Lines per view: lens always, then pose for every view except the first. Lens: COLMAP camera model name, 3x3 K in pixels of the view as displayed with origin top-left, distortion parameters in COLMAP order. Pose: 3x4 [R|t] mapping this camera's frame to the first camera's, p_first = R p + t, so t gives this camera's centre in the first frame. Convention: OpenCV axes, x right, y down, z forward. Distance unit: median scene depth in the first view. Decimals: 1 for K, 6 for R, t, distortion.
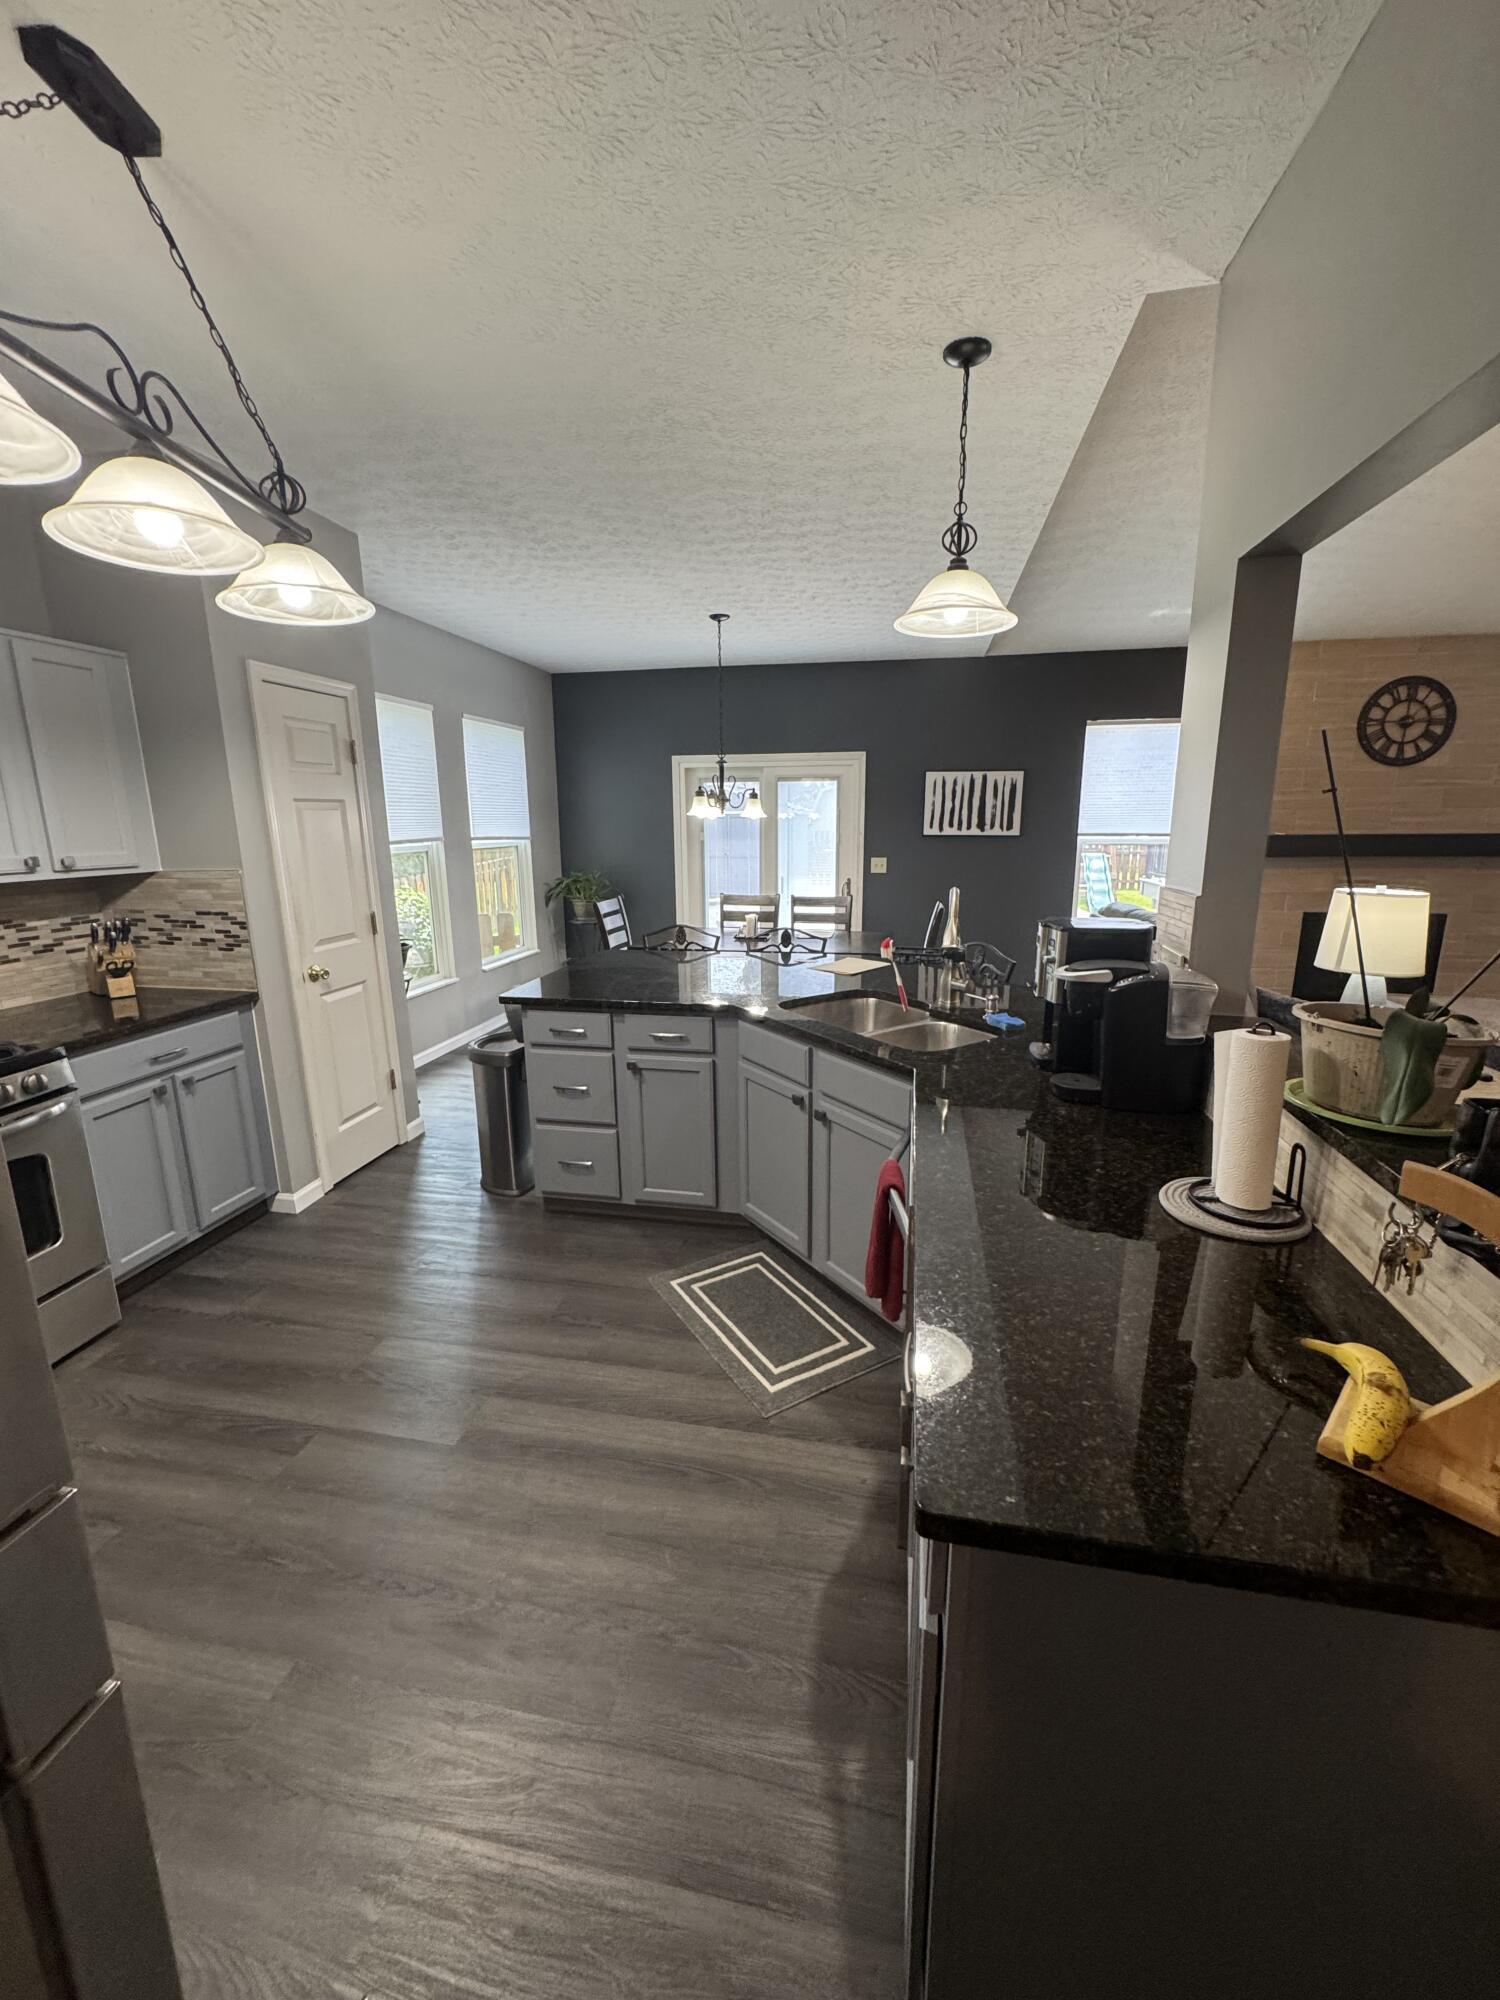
lens RADIAL K [[799.5, 0, 749.5], [0, 799.5, 990.0], [0, 0, 1]] dist [-0.001553, 0.000207]
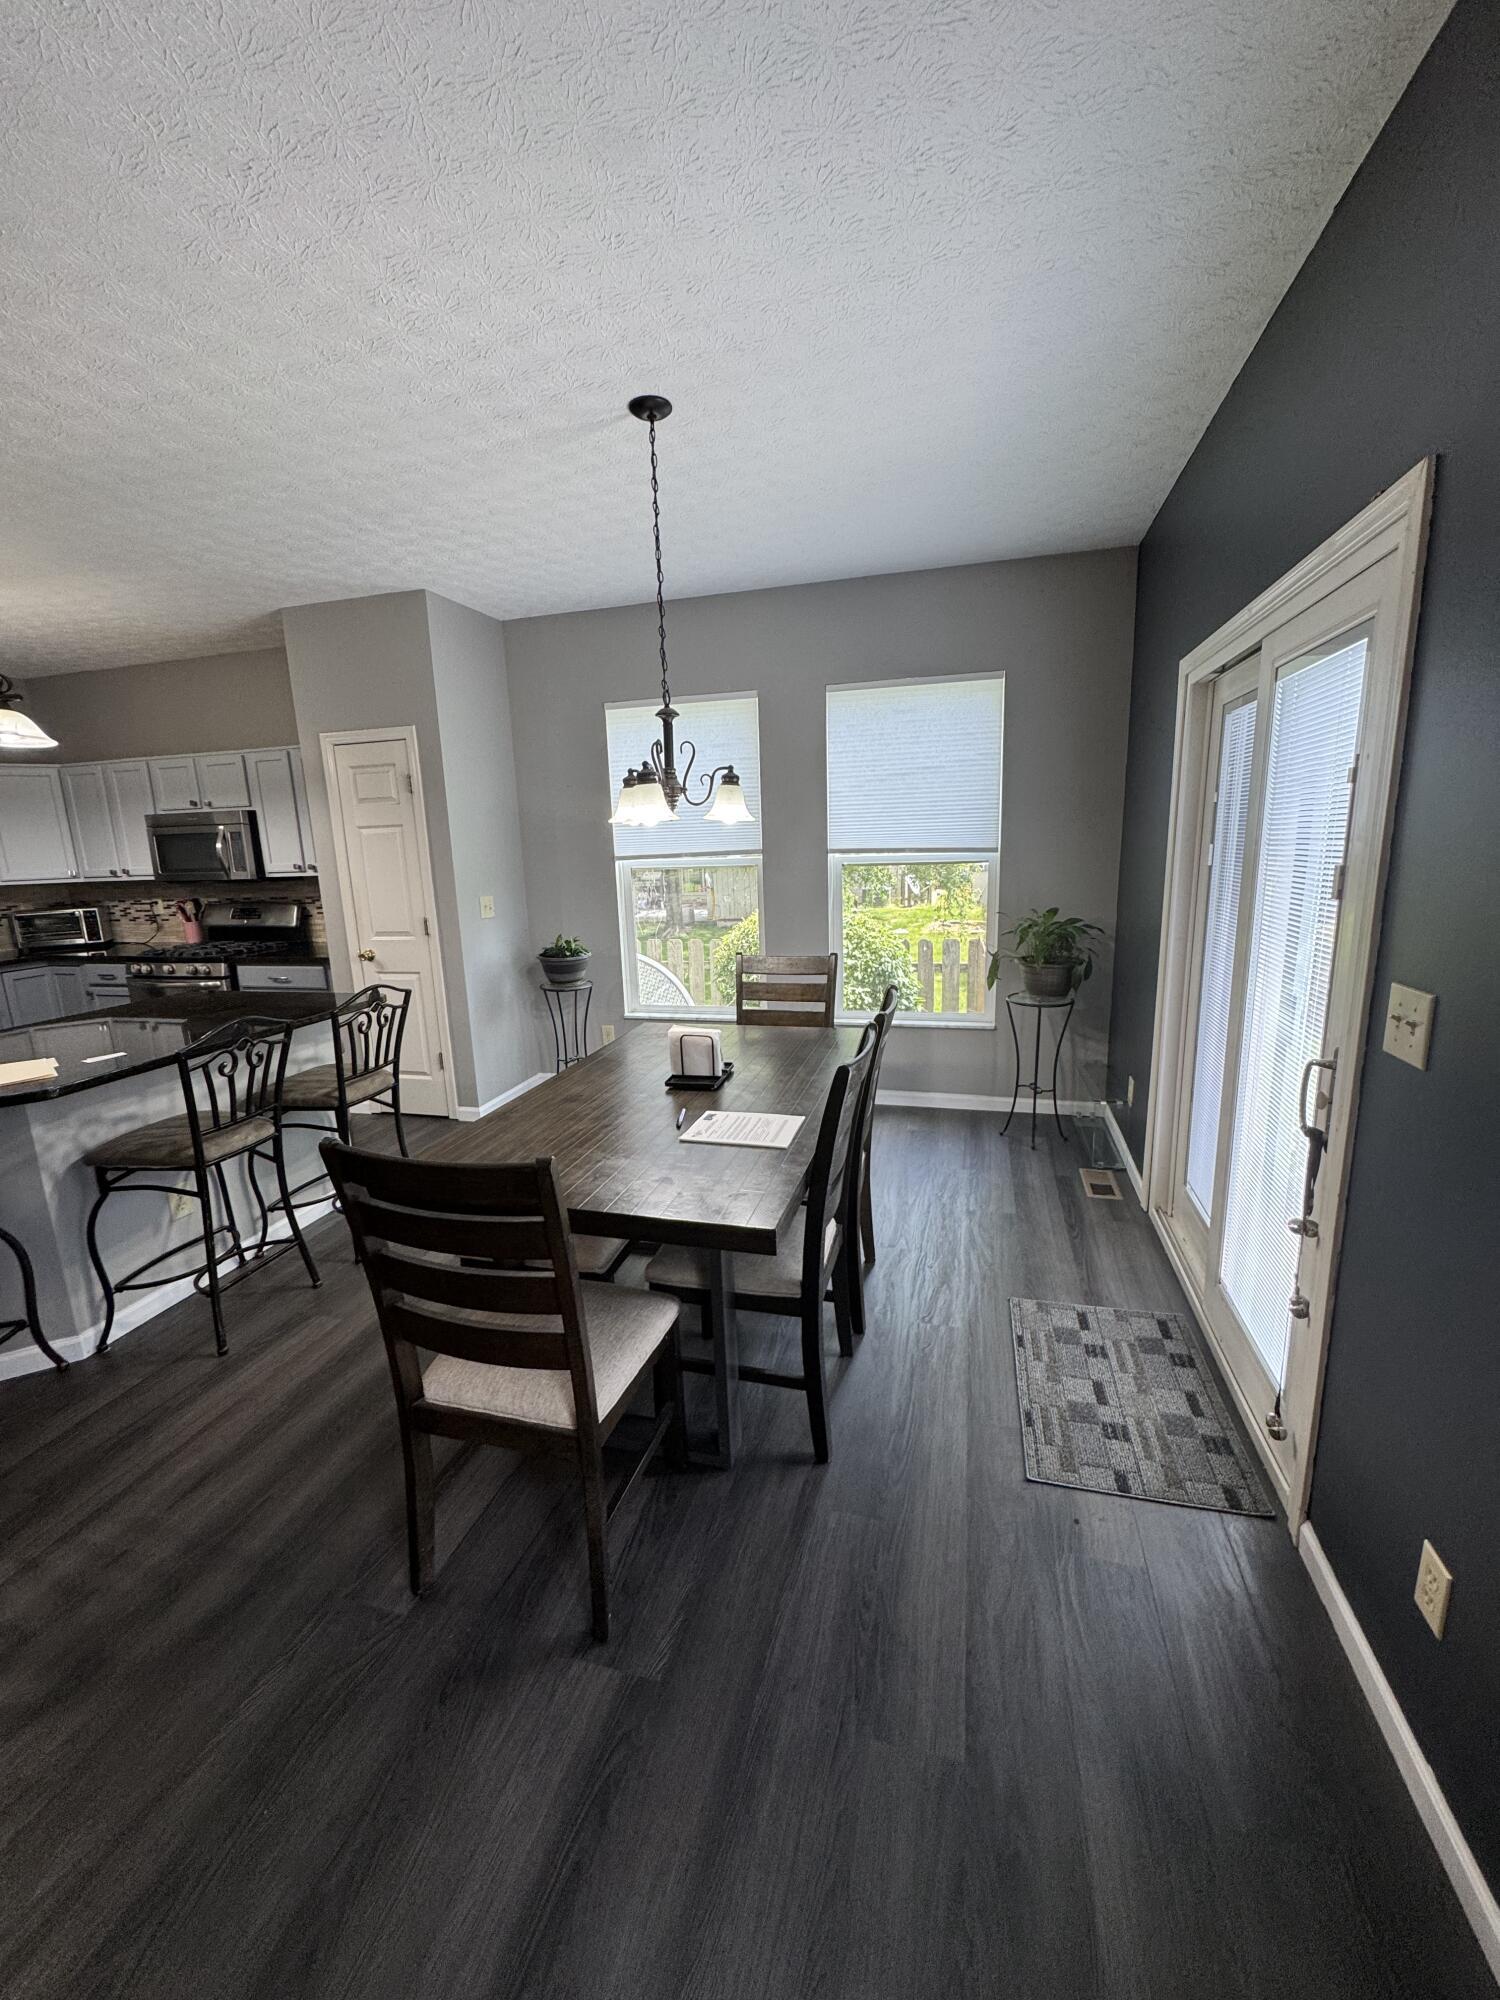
lens RADIAL K [[799.5, 0, 753.4], [0, 799.5, 997.1], [0, 0, 1]] dist [-0.001553, 0.000207]
pose [[-0.076486, 0.204155, -0.975946, 0.418187], [-0.176027, 0.960674, 0.214756, -0.202216], [0.981409, 0.188219, -0.037542, 0.960762]]
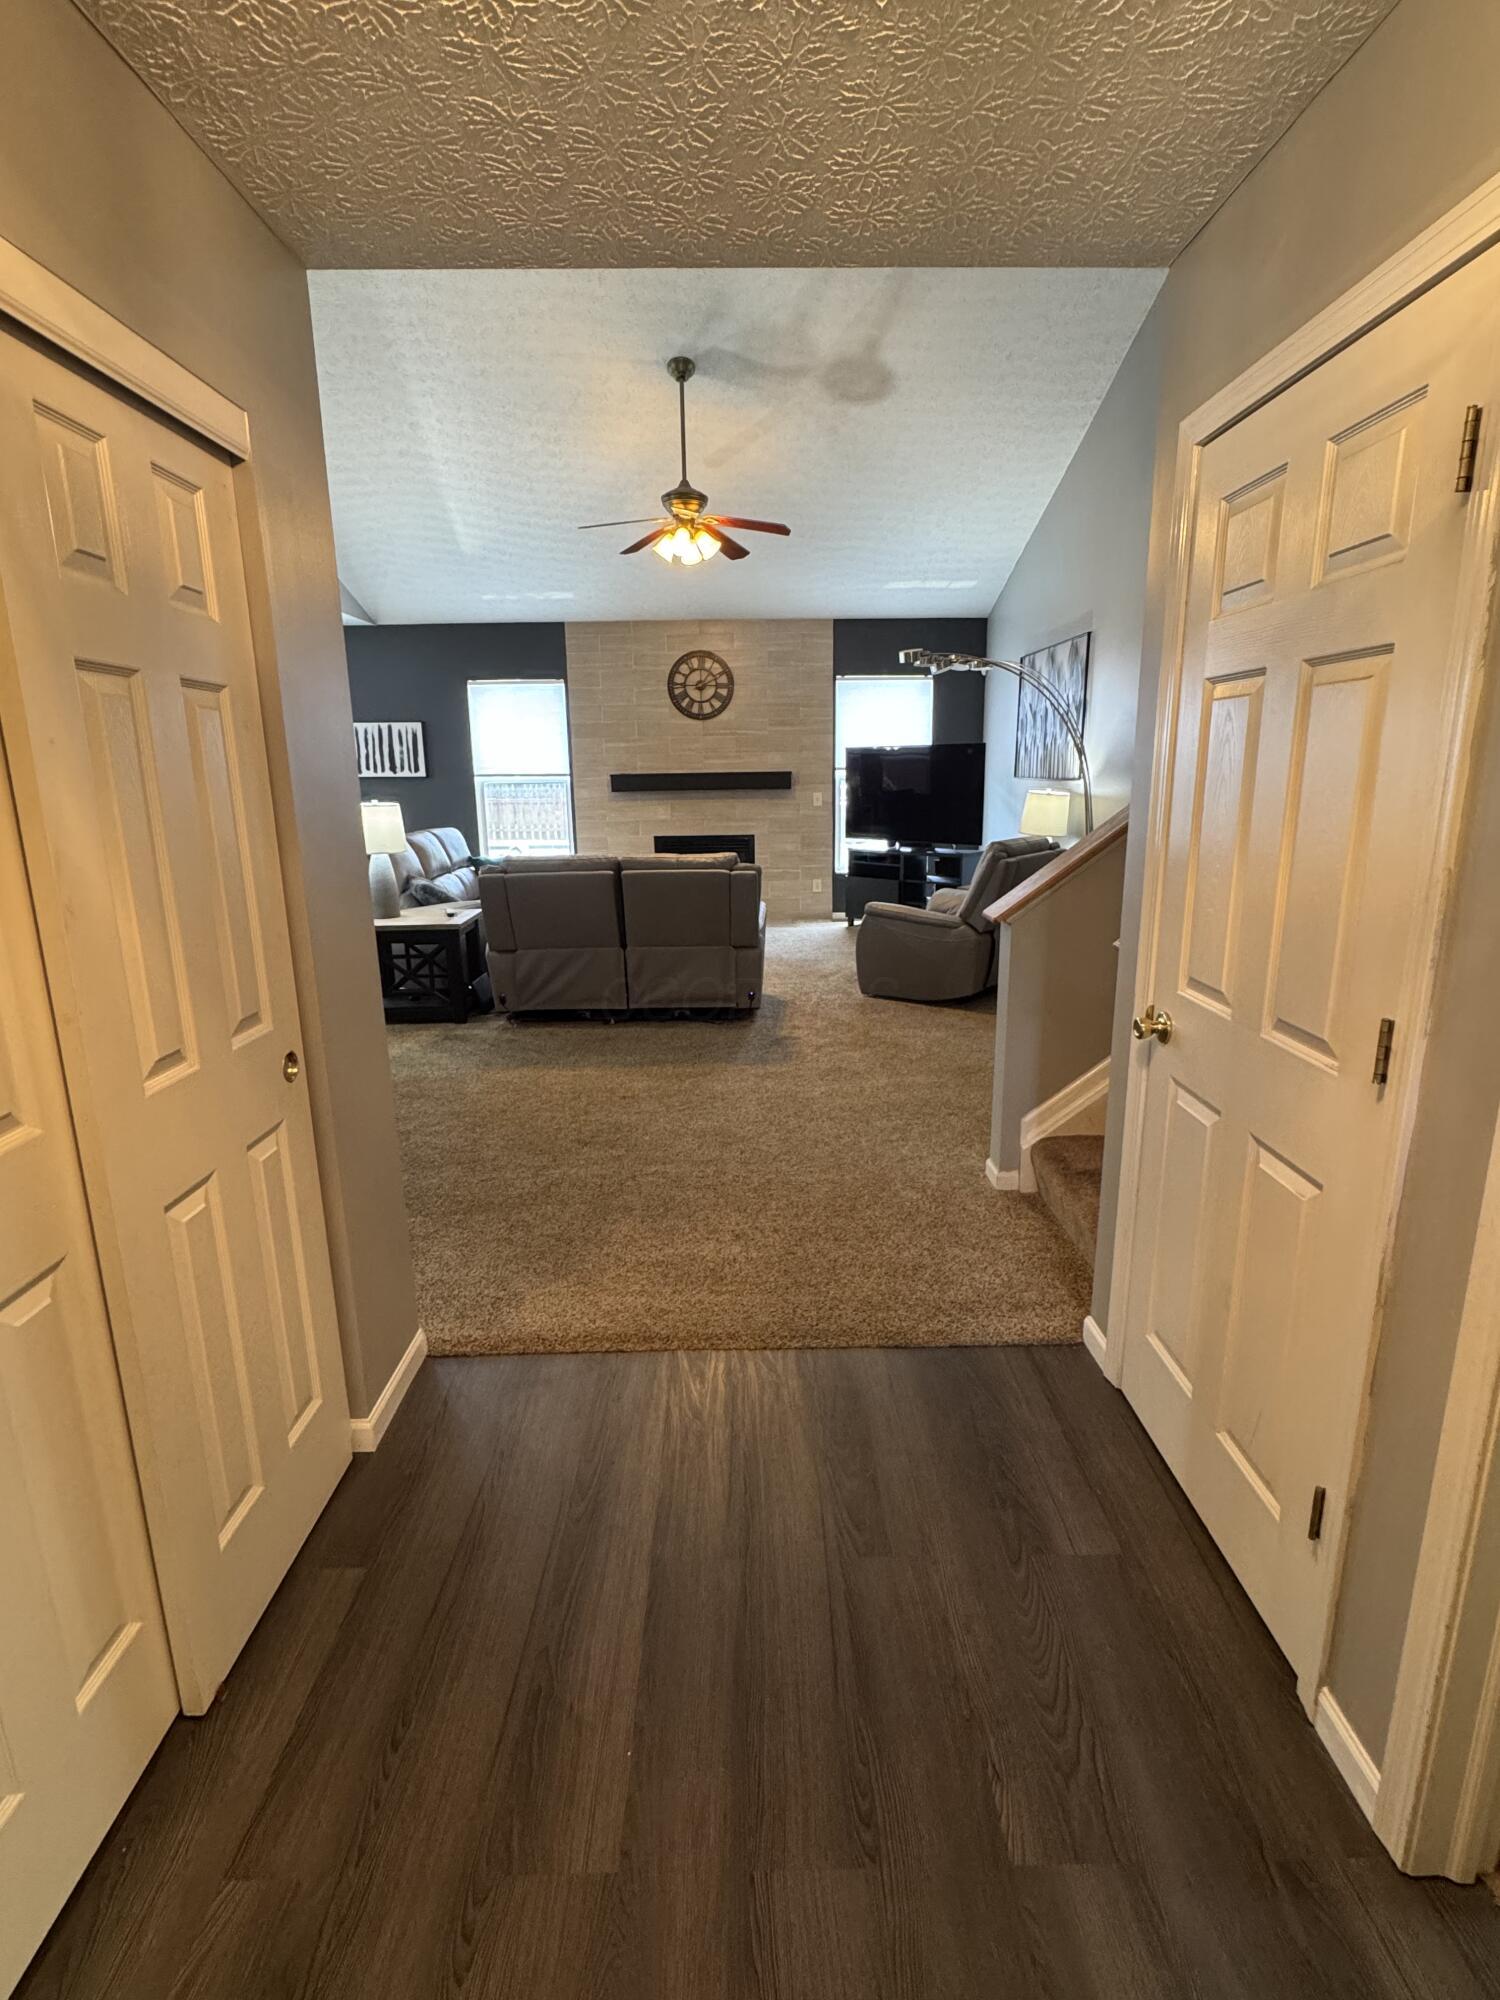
lens RADIAL K [[980.1, 0, 739.7], [0, 980.1, 1002.2], [0, 0, 1]] dist [-0.000062, -0.000159]
pose [[0.982491, -0.048126, 0.179986, 0.567629], [0.043814, 0.998651, 0.027858, 0.132885], [-0.181084, -0.019484, 0.983275, -0.573544]]
